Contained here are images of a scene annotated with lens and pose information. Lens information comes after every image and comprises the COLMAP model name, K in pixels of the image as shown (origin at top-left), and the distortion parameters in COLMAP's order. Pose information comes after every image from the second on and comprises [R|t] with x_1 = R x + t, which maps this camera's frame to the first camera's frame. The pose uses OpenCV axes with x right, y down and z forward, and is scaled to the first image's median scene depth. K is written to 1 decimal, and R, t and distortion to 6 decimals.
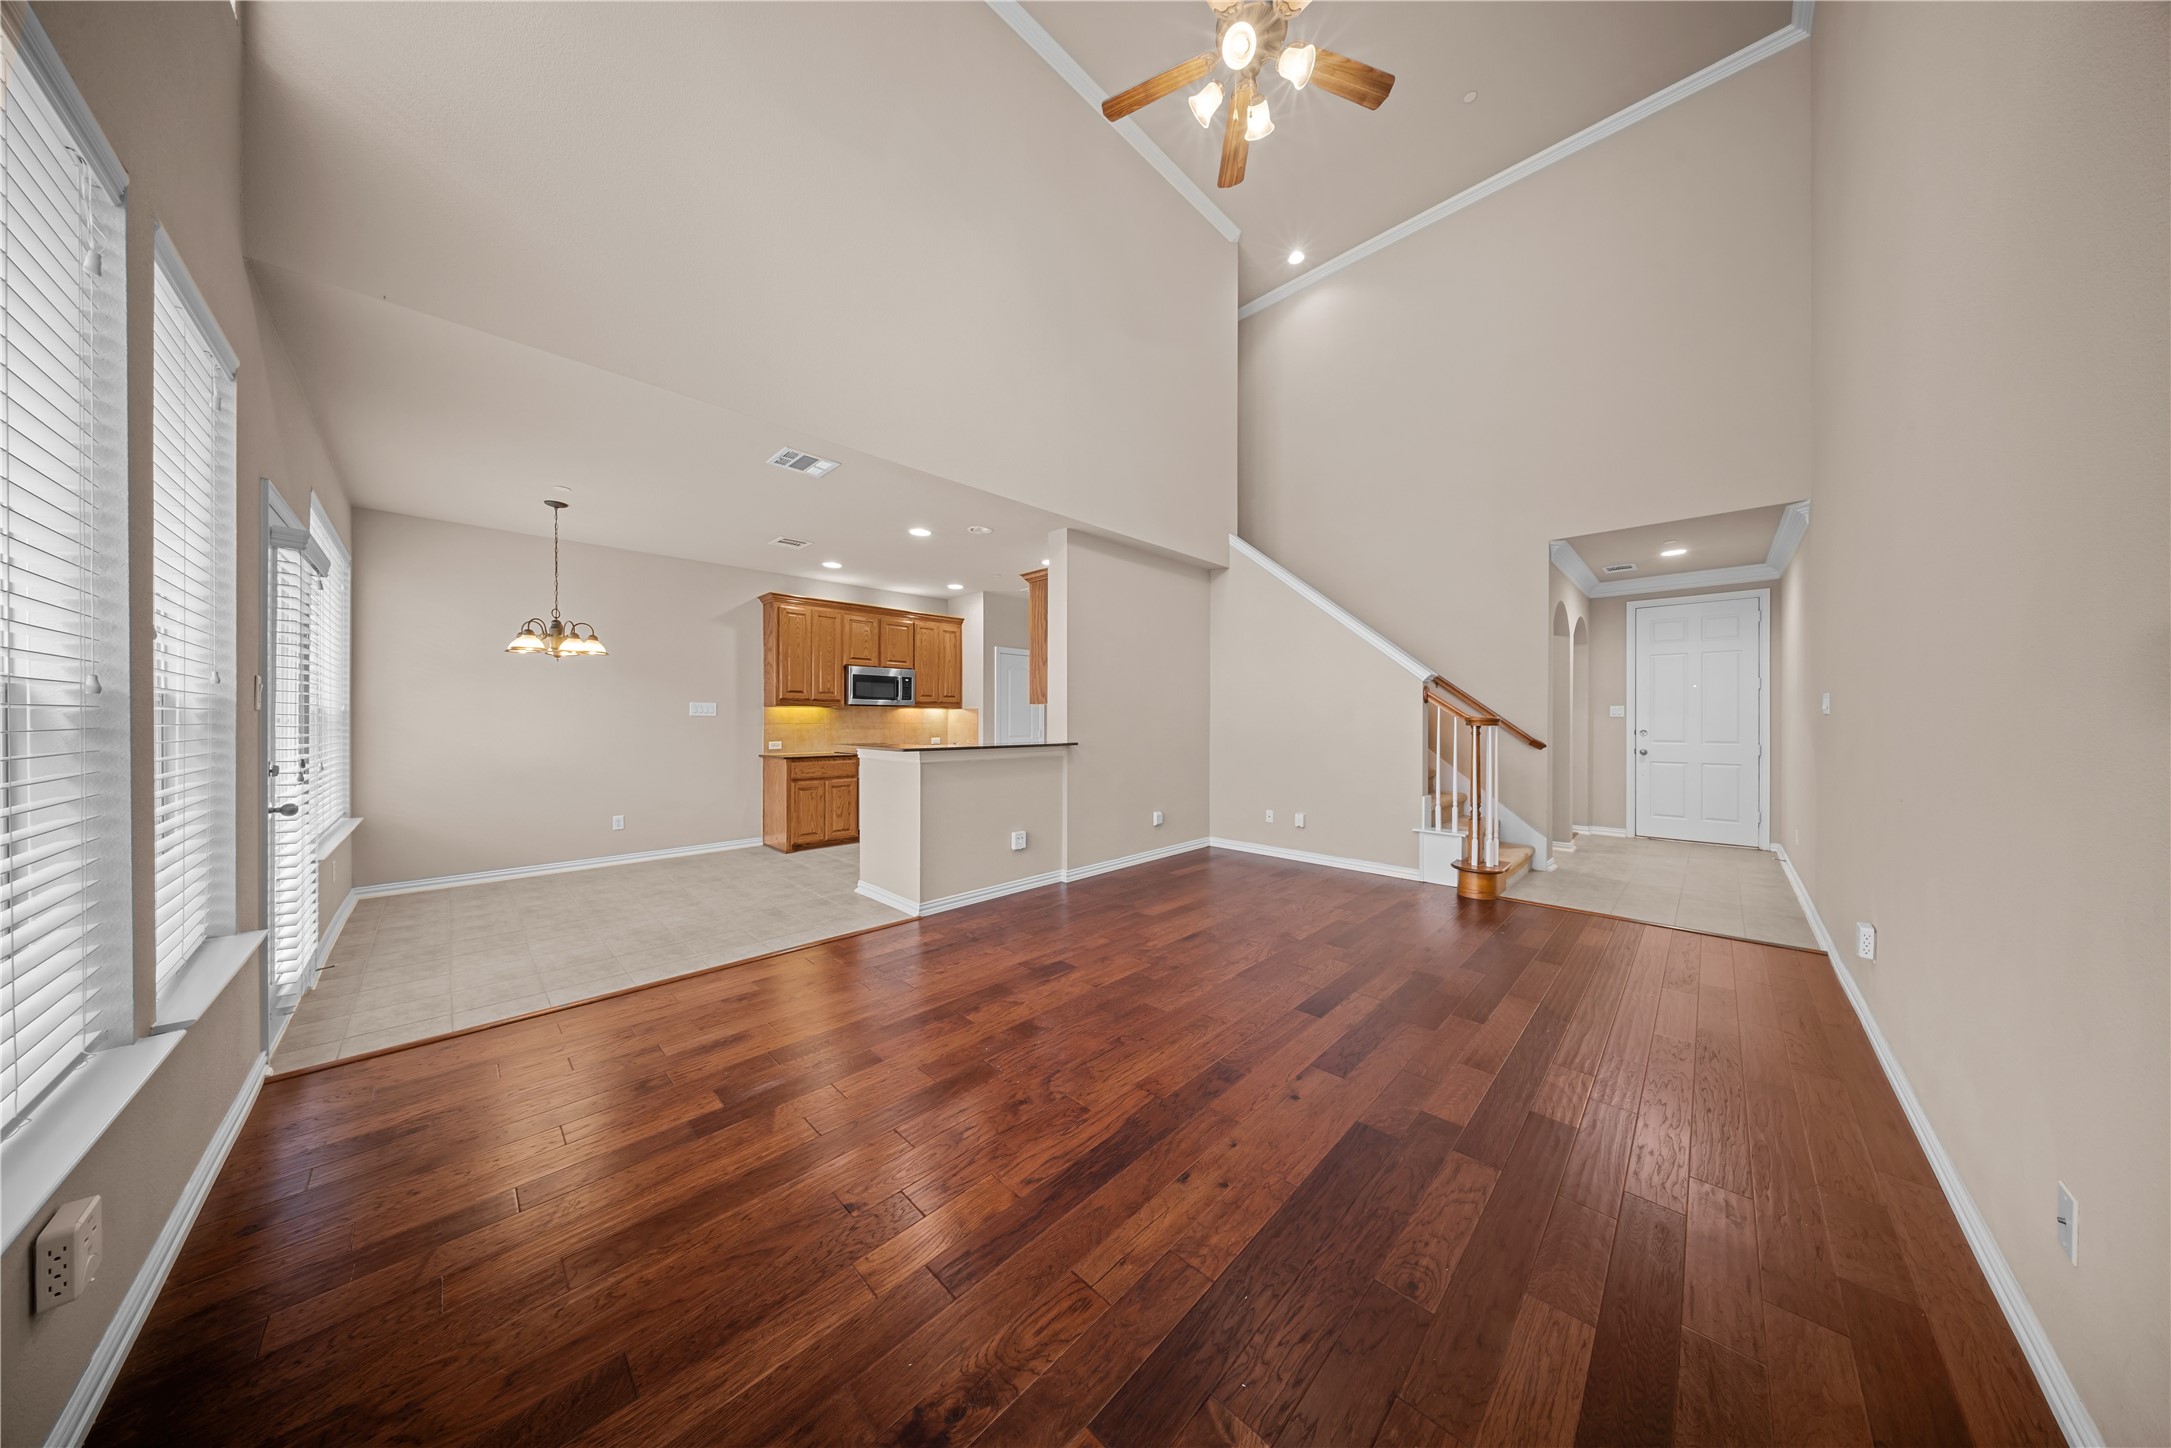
lens RADIAL K [[637.2, 0, 1085.5], [0, 637.2, 724.0], [0, 0, 1]] dist [-0.000066, -0.000001]
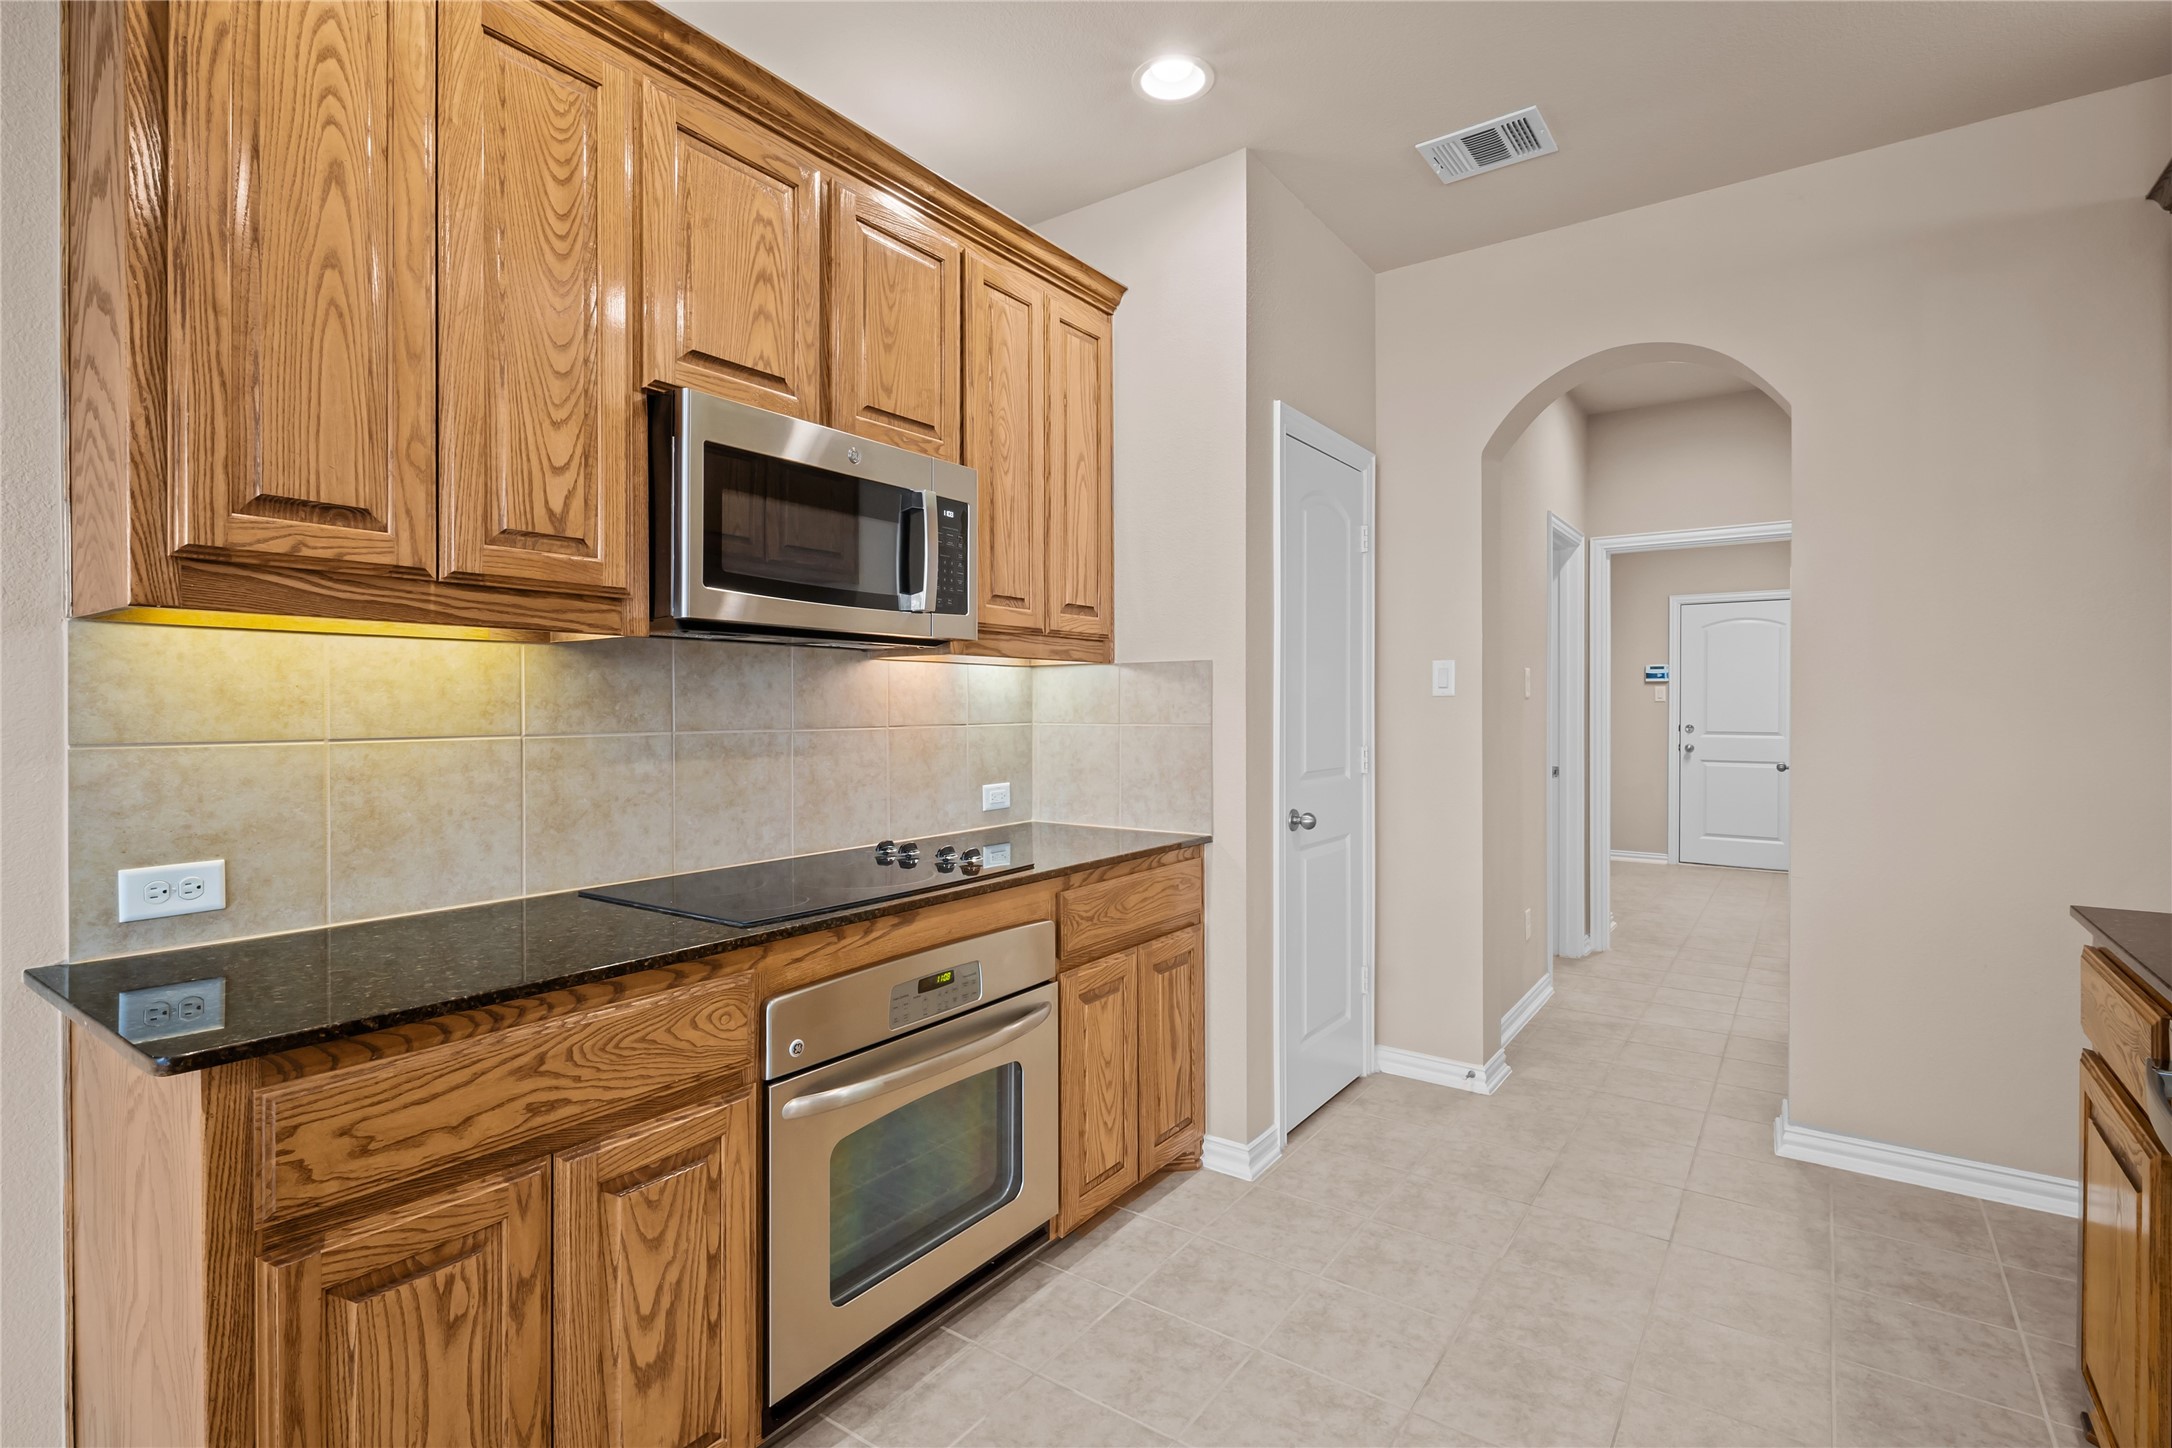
lens RADIAL K [[1026.5, 0, 1086.0], [0, 1026.5, 724.0], [0, 0, 1]] dist [0.001898, 0.000239]
pose [[0.987553, -0.003758, 0.157239, -0.299887], [0.001883, 0.999925, 0.012074, -0.006615], [-0.157273, -0.011628, 0.987487, 0.695972]]
